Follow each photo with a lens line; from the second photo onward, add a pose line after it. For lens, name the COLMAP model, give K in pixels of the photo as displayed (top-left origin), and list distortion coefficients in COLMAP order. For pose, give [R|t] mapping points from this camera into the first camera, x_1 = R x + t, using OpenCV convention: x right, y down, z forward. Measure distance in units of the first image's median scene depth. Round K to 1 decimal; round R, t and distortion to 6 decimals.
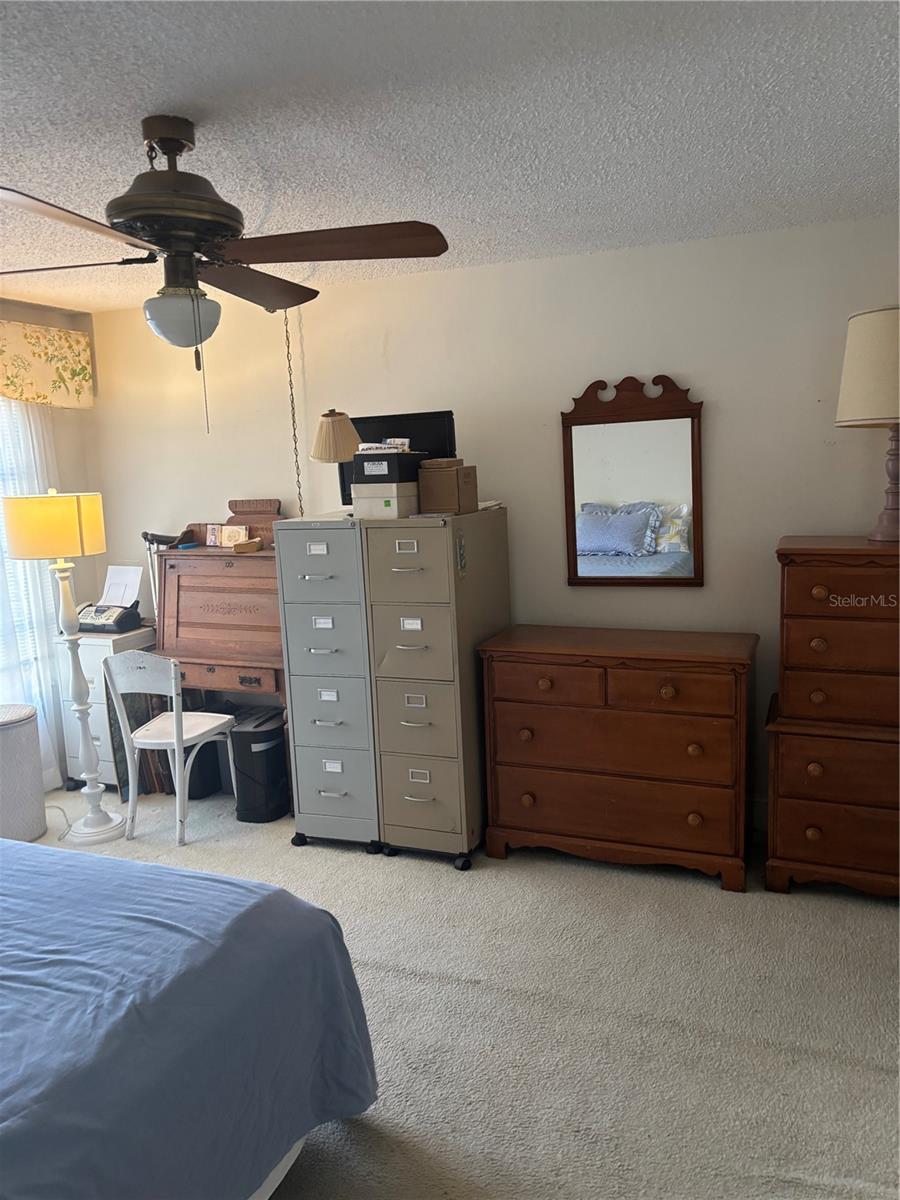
lens RADIAL K [[899.1, 0, 461.4], [0, 899.1, 599.6], [0, 0, 1]] dist [0.058930, -0.048876]
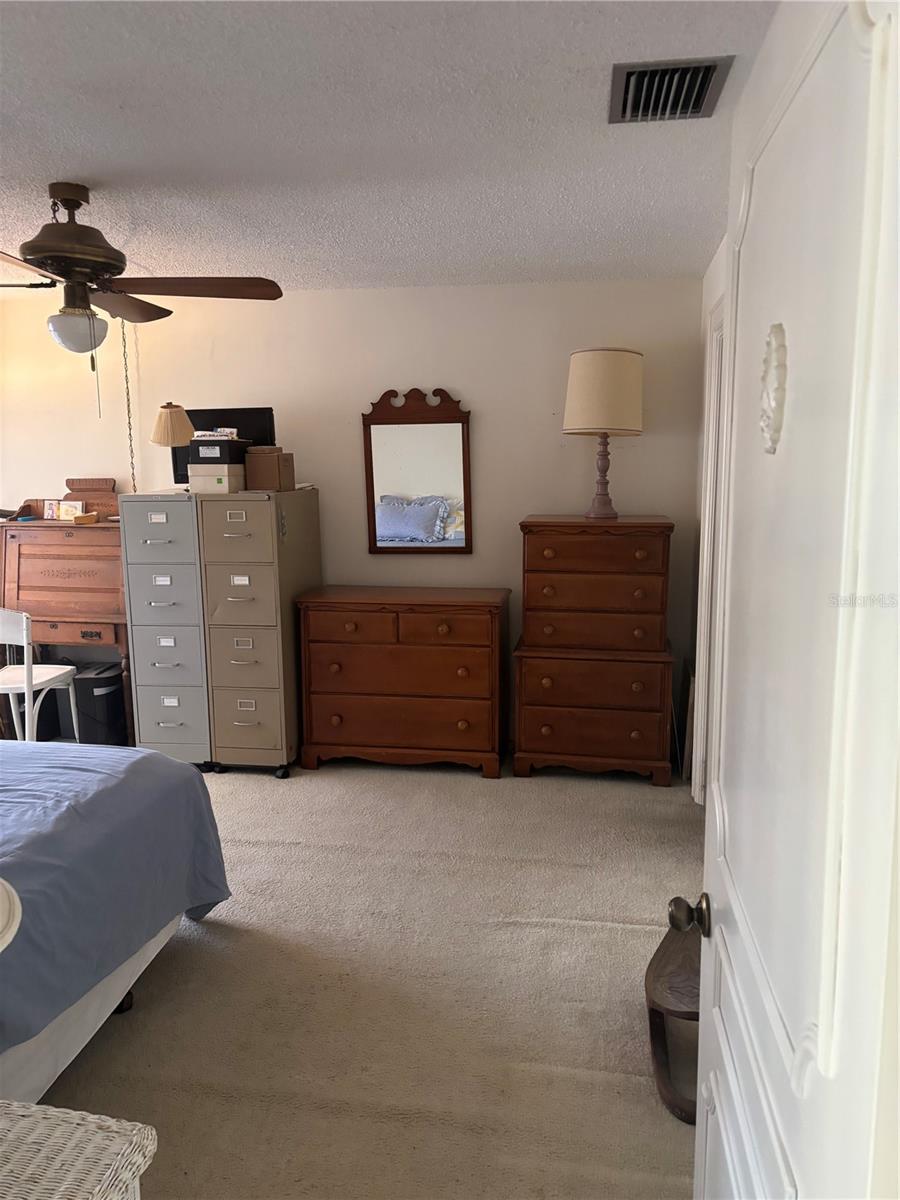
lens RADIAL K [[899.1, 0, 452.5], [0, 899.1, 594.3], [0, 0, 1]] dist [0.058930, -0.048876]
pose [[0.977702, -0.000708, 0.209994, -0.030308], [0.002024, 0.999980, -0.006050, 0.053160], [-0.209986, 0.006340, 0.977684, -0.258363]]
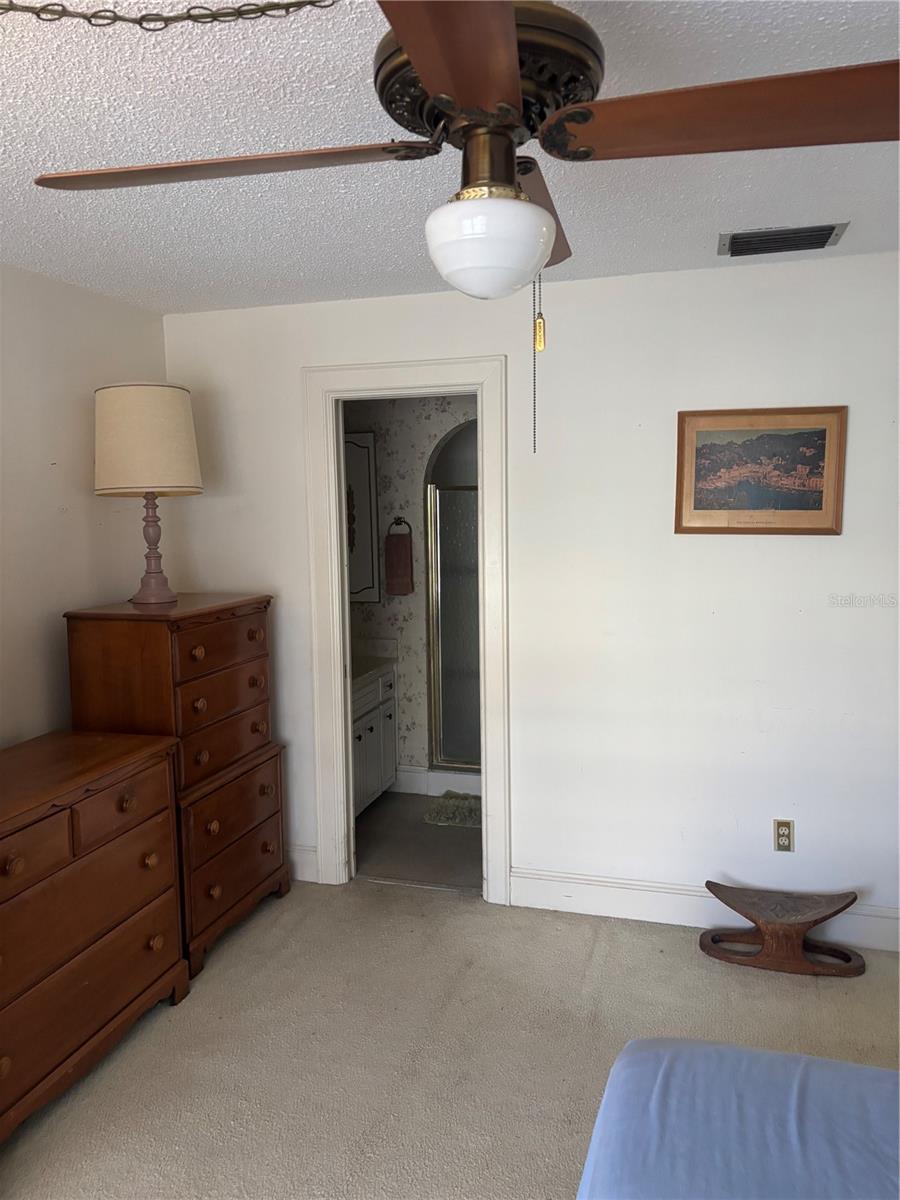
lens RADIAL K [[899.1, 0, 467.4], [0, 899.1, 609.2], [0, 0, 1]] dist [0.058930, -0.048876]
pose [[-0.121340, -0.078280, 0.989520, -0.542291], [0.168167, 0.980853, 0.098216, -0.089428], [-0.978262, 0.178322, -0.105852, 0.682222]]
